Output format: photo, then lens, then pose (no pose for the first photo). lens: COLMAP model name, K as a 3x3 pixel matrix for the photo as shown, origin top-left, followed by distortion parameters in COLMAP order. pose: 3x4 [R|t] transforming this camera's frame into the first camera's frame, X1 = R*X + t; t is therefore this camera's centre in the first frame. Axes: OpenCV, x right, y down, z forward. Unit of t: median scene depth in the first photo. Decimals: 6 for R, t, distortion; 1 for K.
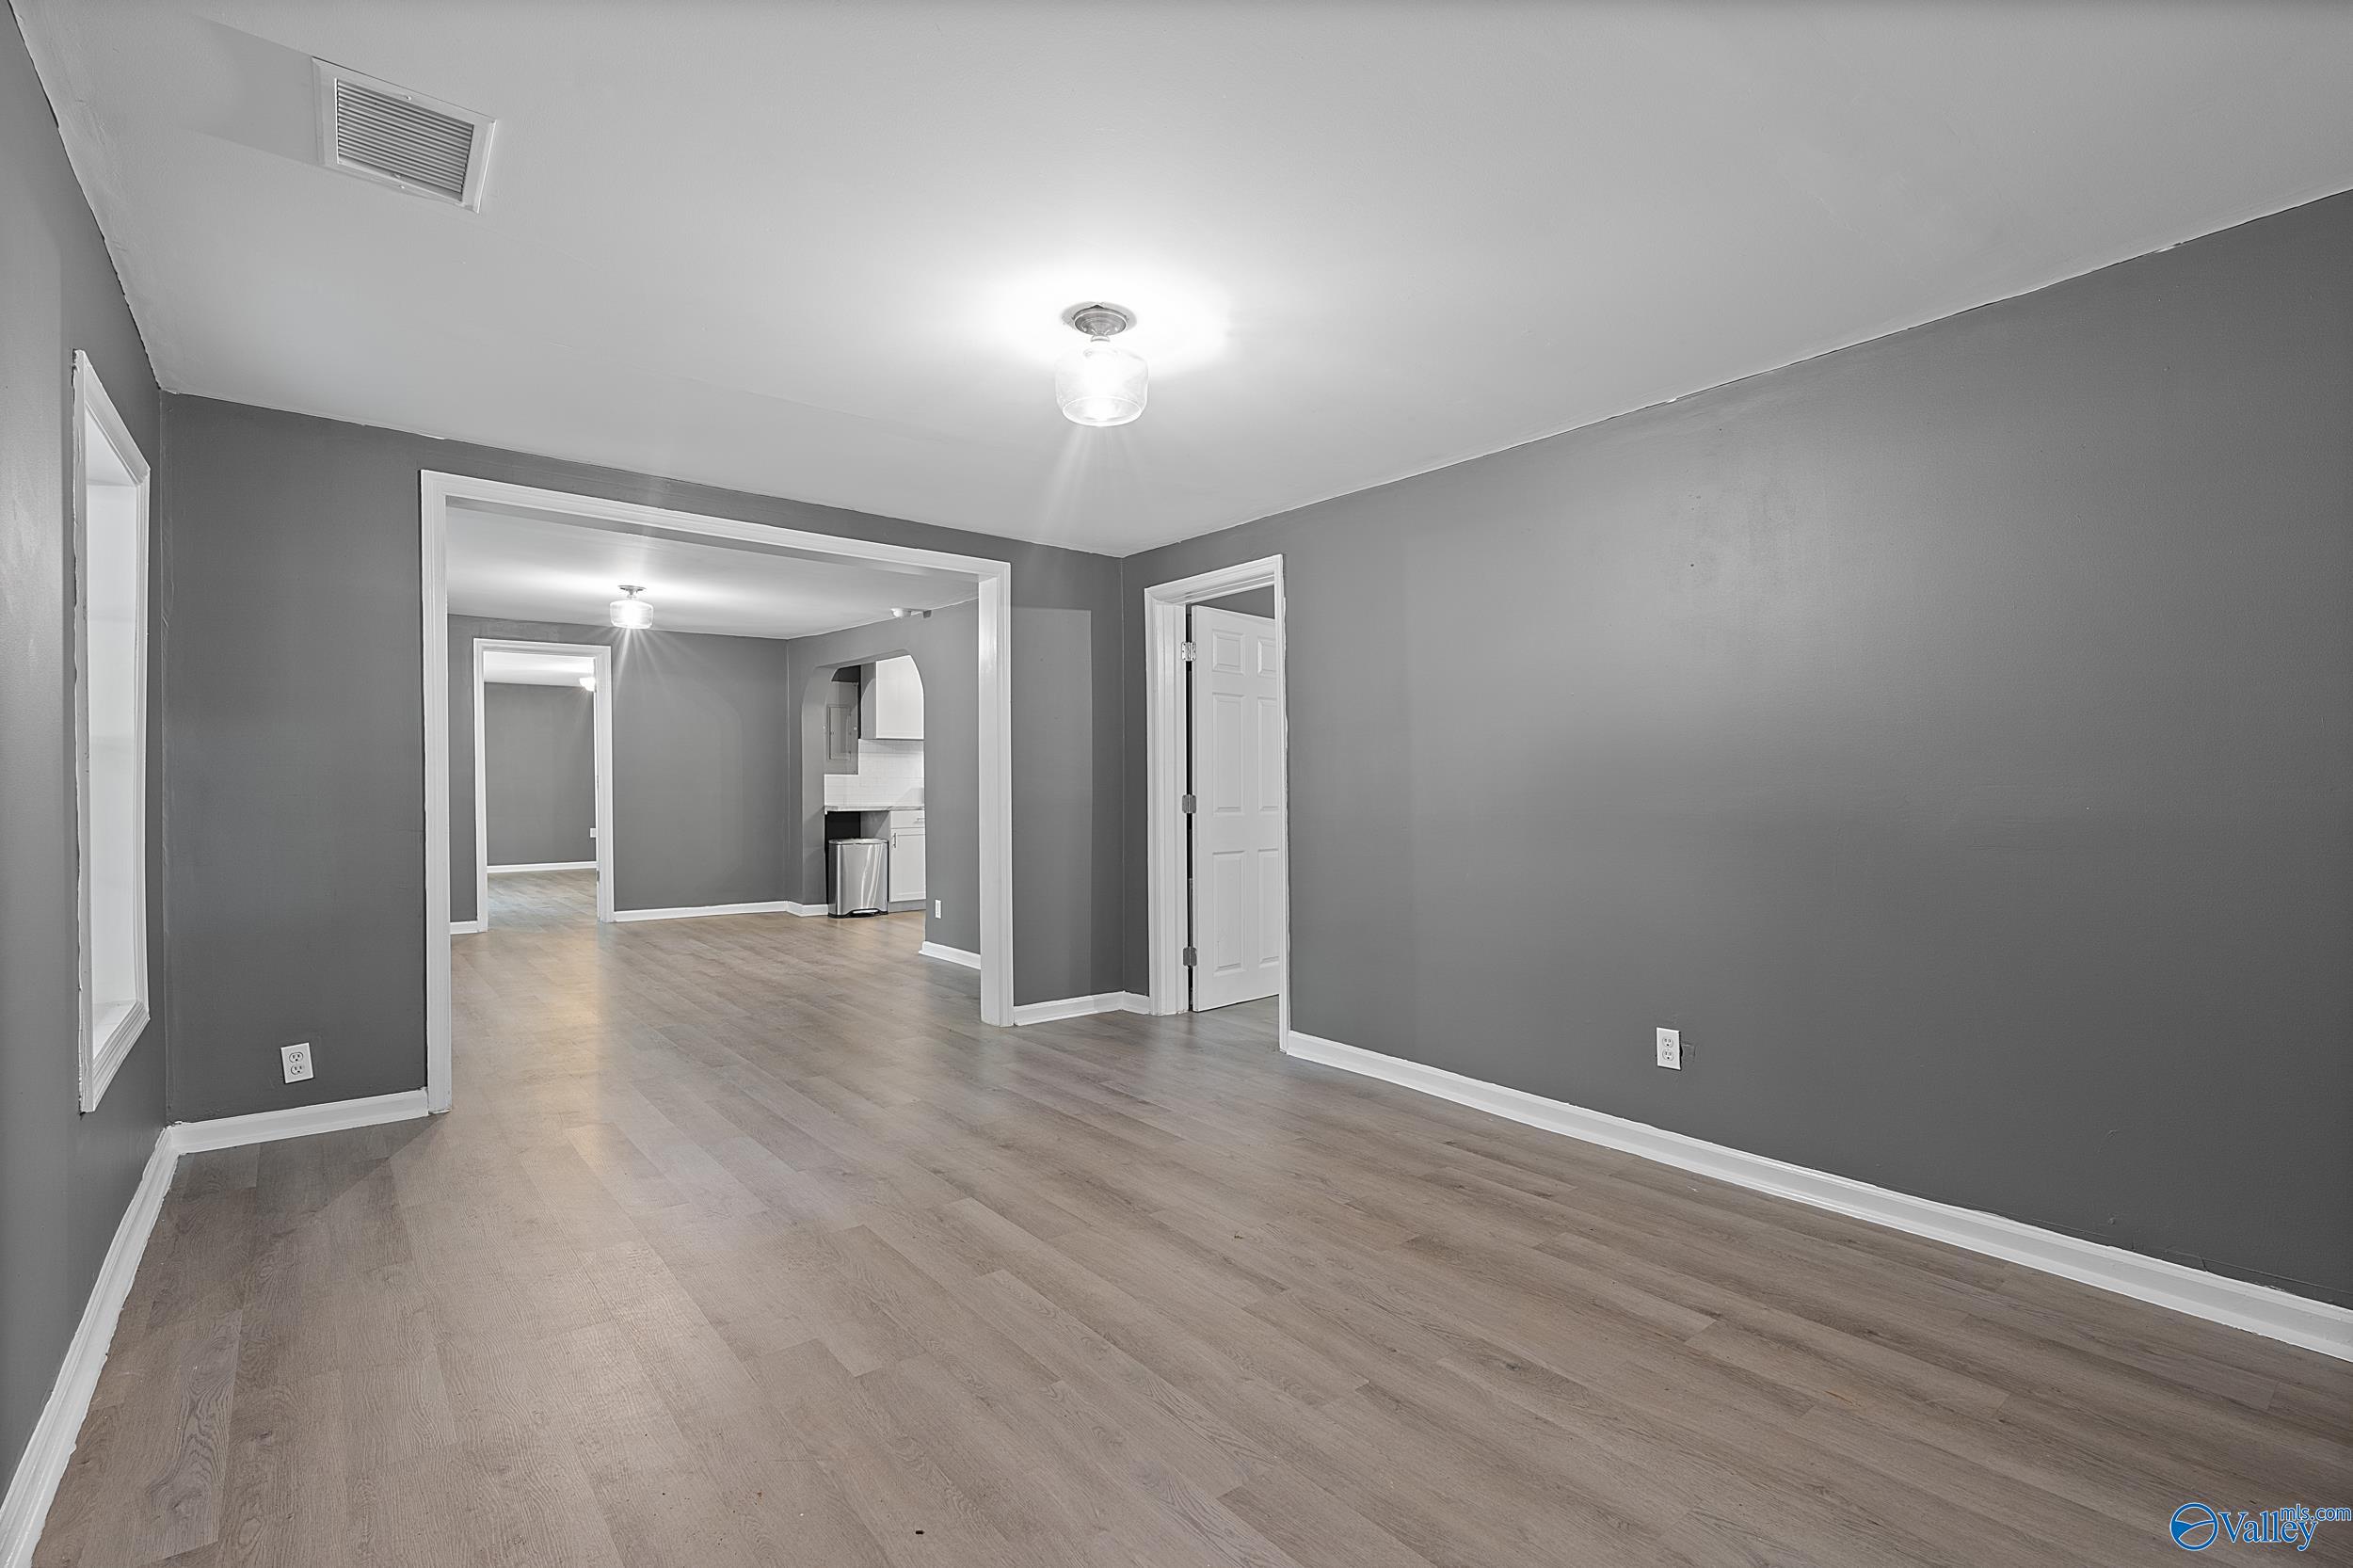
lens RADIAL K [[1030.0, 0, 1176.5], [0, 1030.0, 784.0], [0, 0, 1]] dist [-0.001567, -0.000012]
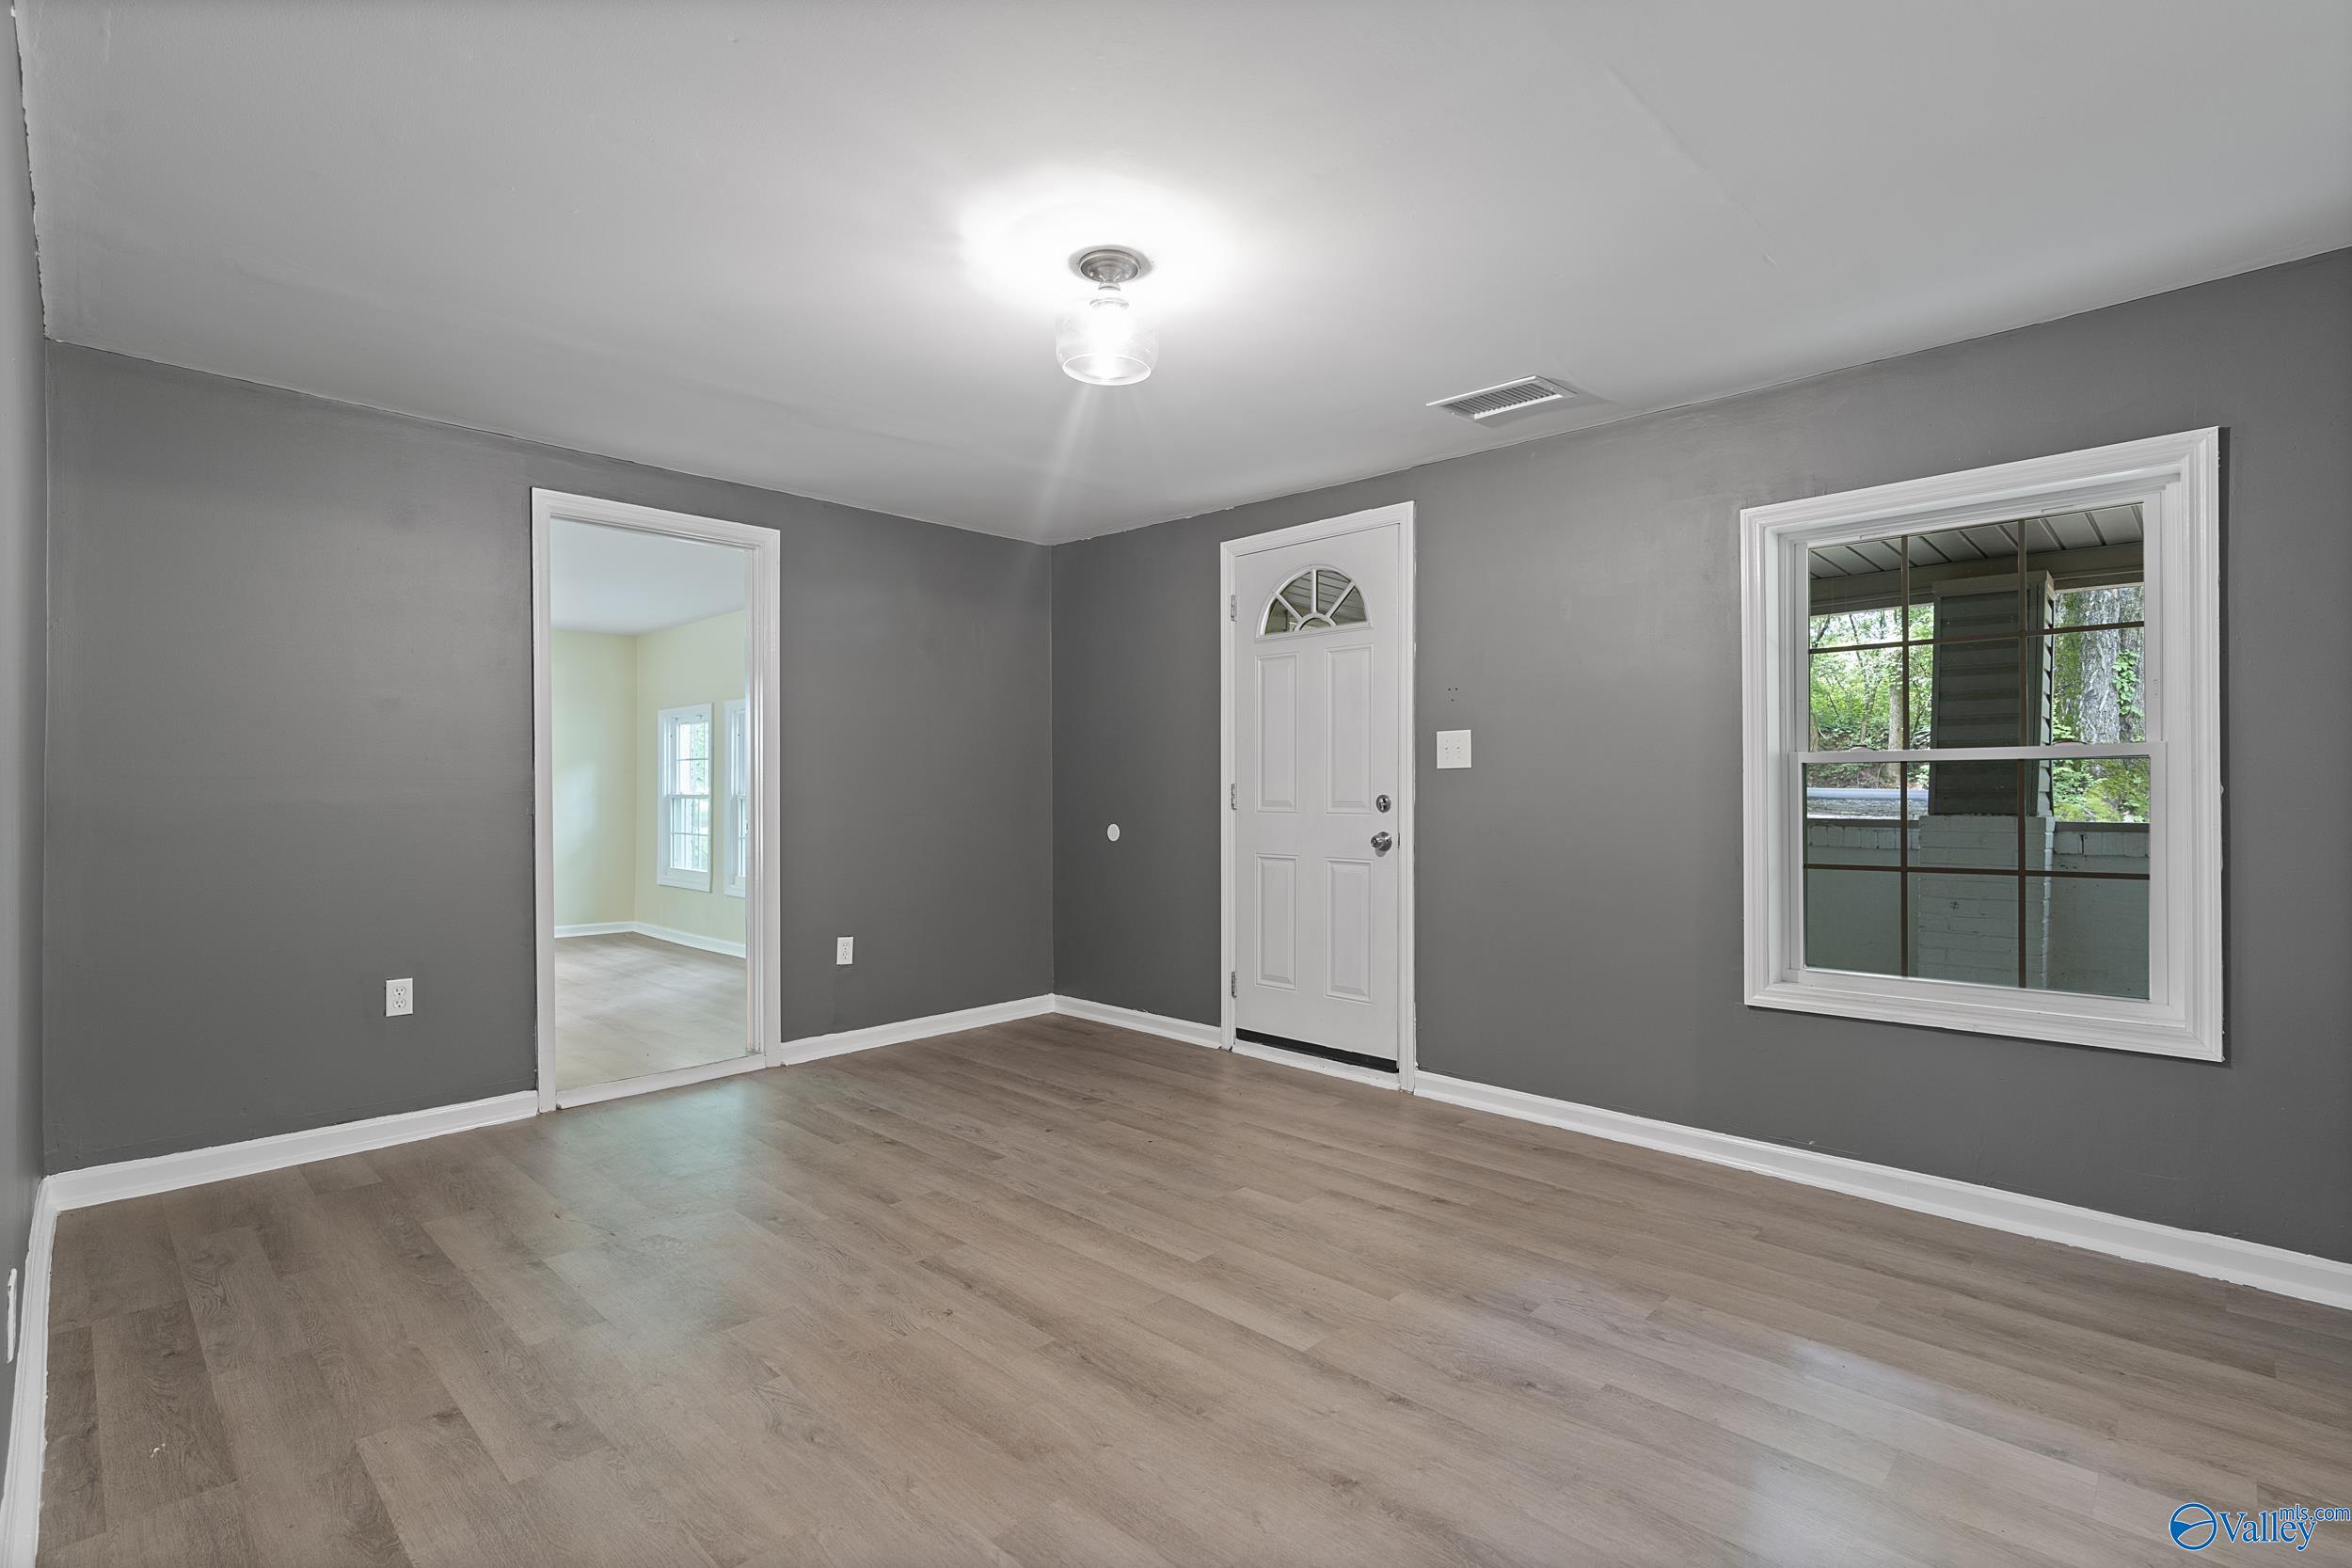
lens RADIAL K [[1076.3, 0, 1176.8], [0, 1076.3, 795.5], [0, 0, 1]] dist [-0.002307, -0.000060]
pose [[-0.992410, -0.001564, -0.122961, -0.019875], [-0.001974, 0.999993, 0.003215, 0.005713], [0.122955, 0.003433, -0.992406, 2.093622]]
